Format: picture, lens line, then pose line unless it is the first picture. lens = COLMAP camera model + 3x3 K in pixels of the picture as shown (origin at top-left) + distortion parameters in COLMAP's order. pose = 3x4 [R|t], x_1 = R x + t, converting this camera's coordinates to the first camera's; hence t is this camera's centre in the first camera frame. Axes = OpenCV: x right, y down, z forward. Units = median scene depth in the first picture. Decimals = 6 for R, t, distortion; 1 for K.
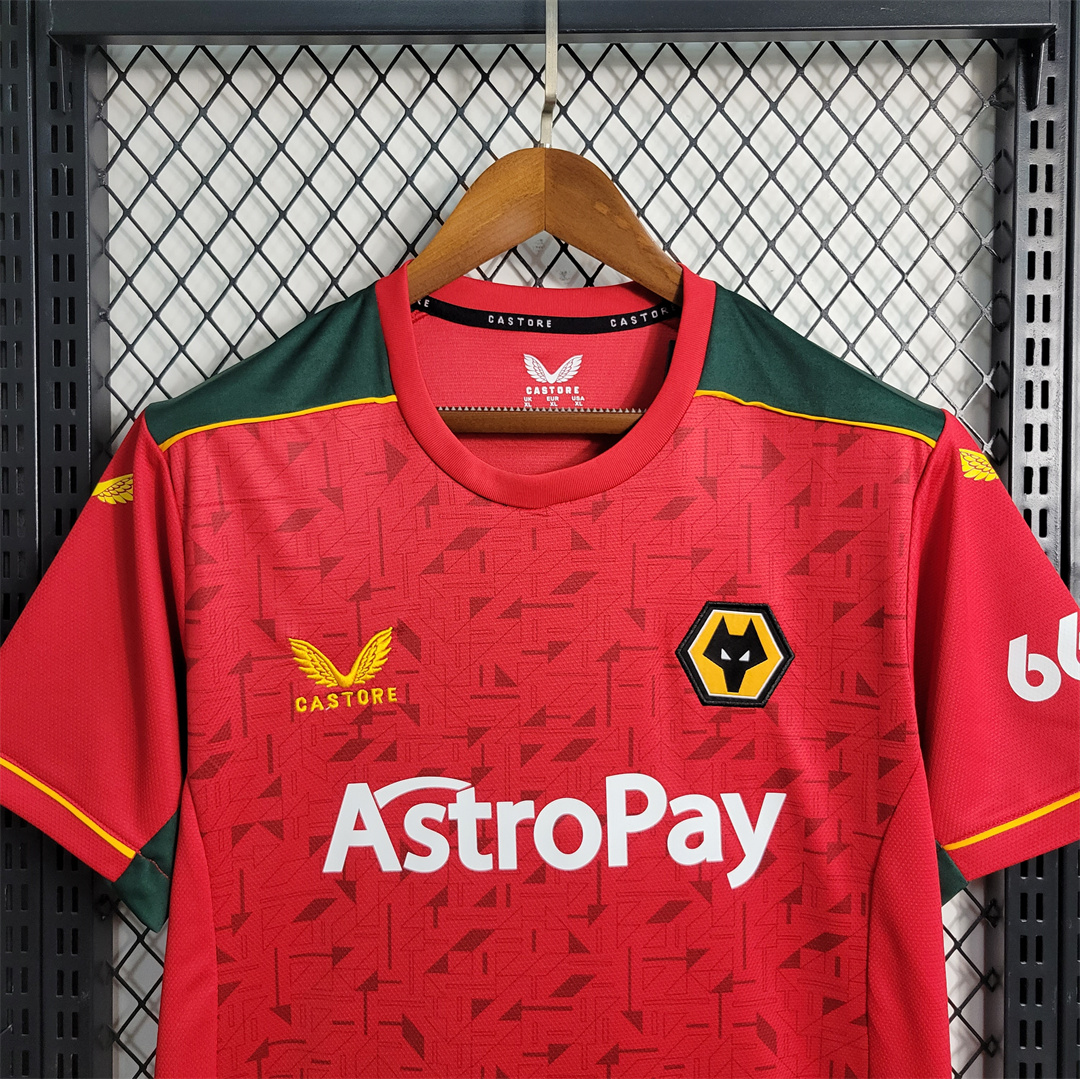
lens RADIAL K [[1125.0, 0, 531.9], [0, 1125.0, 534.6], [0, 0, 1]] dist [0.017716, 0.000000]
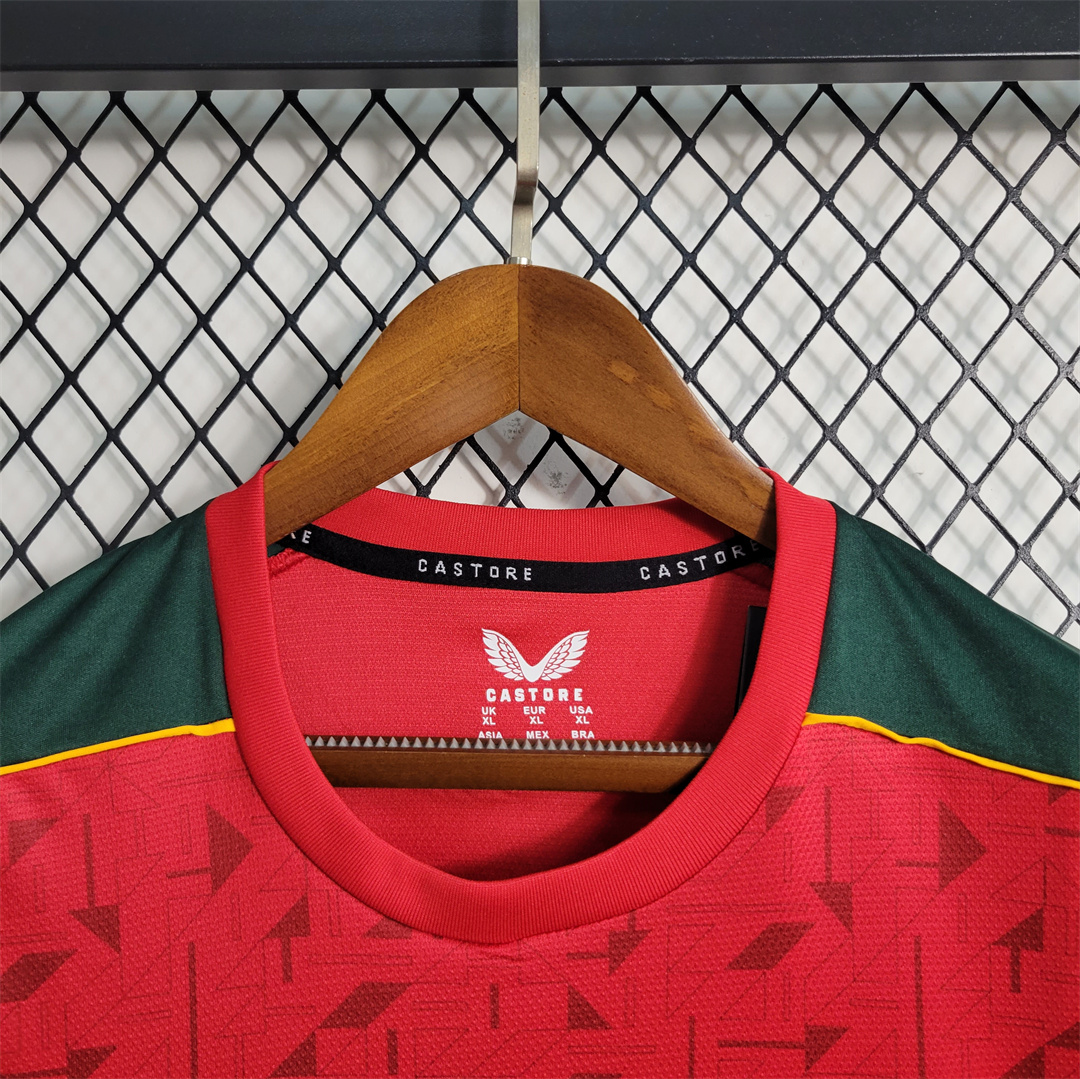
lens RADIAL K [[1125.0, 0, 530.6], [0, 1125.0, 530.1], [0, 0, 1]] dist [0.017716, 0.000000]
pose [[0.999913, 0.001933, -0.013077, 0.024253], [-0.003403, 0.993546, -0.113376, -0.149641], [0.012773, 0.113410, 0.993466, 0.460975]]
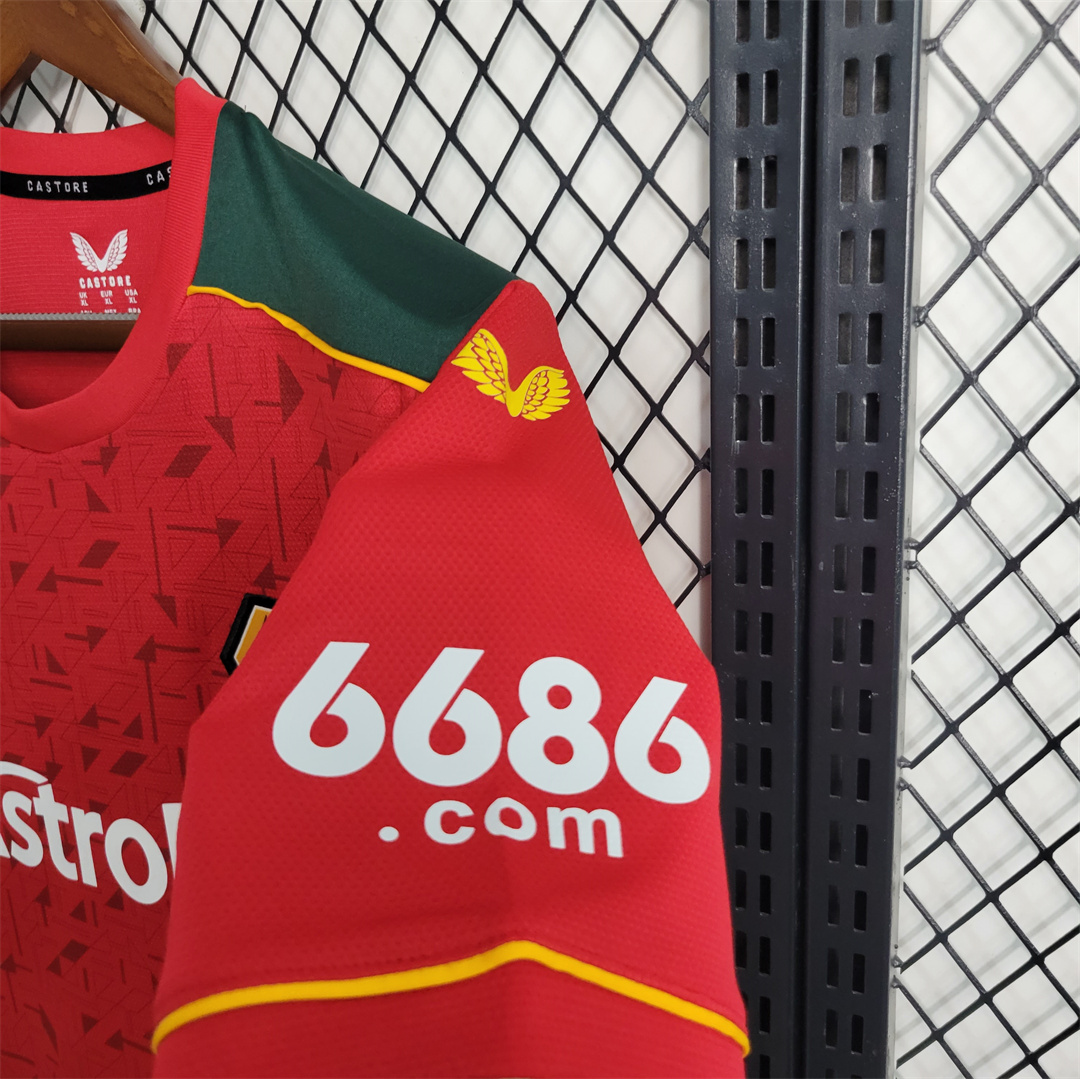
lens RADIAL K [[1125.0, 0, 536.3], [0, 1125.0, 536.4], [0, 0, 1]] dist [0.017716, 0.000000]
pose [[0.877127, 0.074558, -0.474436, 0.634839], [0.025879, 0.979103, 0.201712, -0.110150], [0.479561, -0.189205, 0.856868, 0.492994]]
